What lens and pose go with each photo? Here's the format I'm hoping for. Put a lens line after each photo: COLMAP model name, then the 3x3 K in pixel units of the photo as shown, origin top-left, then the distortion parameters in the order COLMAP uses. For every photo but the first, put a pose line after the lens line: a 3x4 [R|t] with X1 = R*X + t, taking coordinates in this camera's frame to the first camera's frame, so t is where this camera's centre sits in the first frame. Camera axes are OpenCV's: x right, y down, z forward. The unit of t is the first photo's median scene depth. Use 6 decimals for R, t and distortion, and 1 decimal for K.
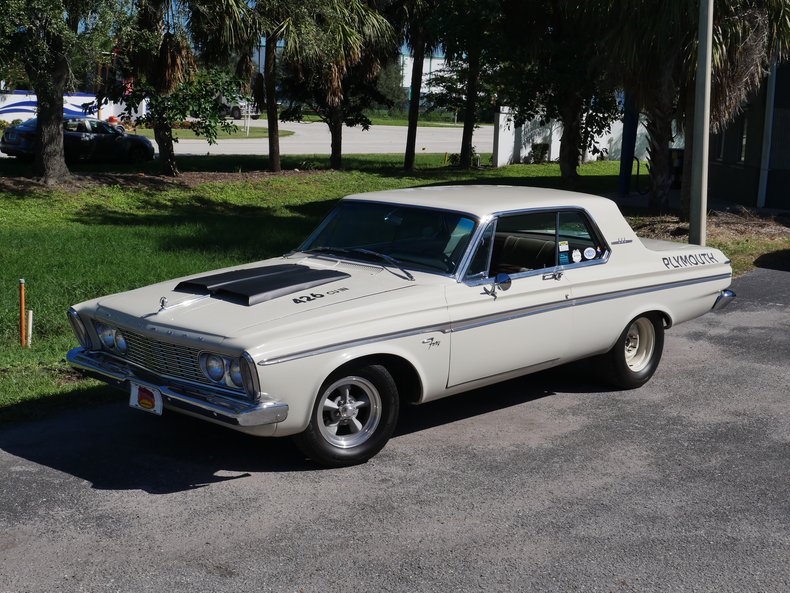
lens RADIAL K [[1161.9, 0, 395.0], [0, 1161.9, 296.5], [0, 0, 1]] dist [-0.006511, -0.078527]
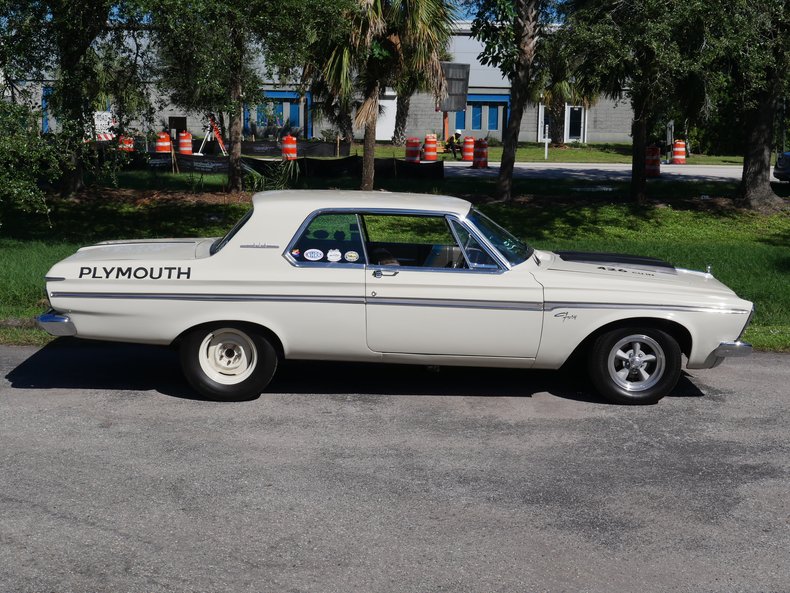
lens RADIAL K [[1185.0, 0, 395.0], [0, 1185.0, 296.5], [0, 0, 1]] dist [-0.006079, -0.008371]
pose [[0.696956, 0.085179, -0.712037, 0.843951], [-0.105944, 0.994255, 0.015240, 0.004794], [0.709245, 0.064814, 0.701976, 0.122249]]
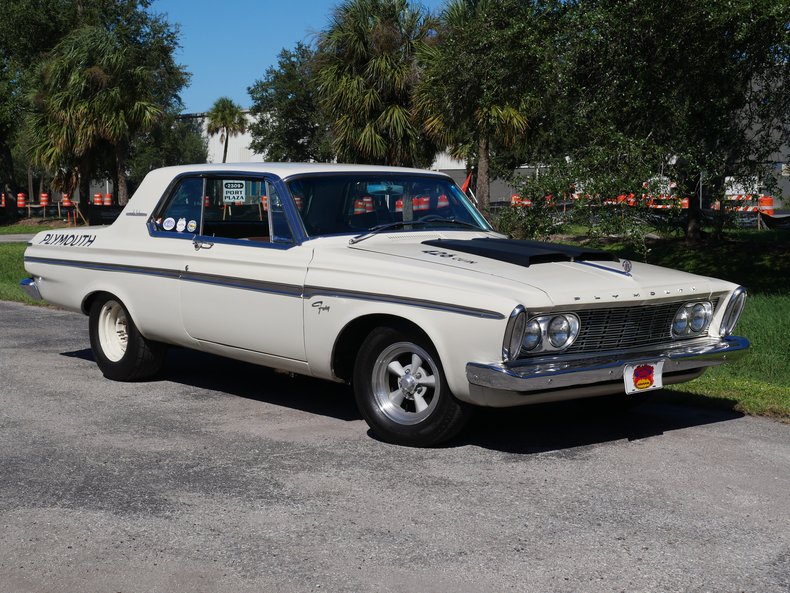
lens RADIAL K [[1281.1, 0, 395.0], [0, 1281.1, 296.5], [0, 0, 1]] dist [0.004084, -0.051948]
pose [[-0.117155, 0.043054, -0.992180, 1.051365], [-0.165106, 0.984312, 0.062208, -0.050209], [0.979293, 0.171103, -0.108209, 1.216724]]
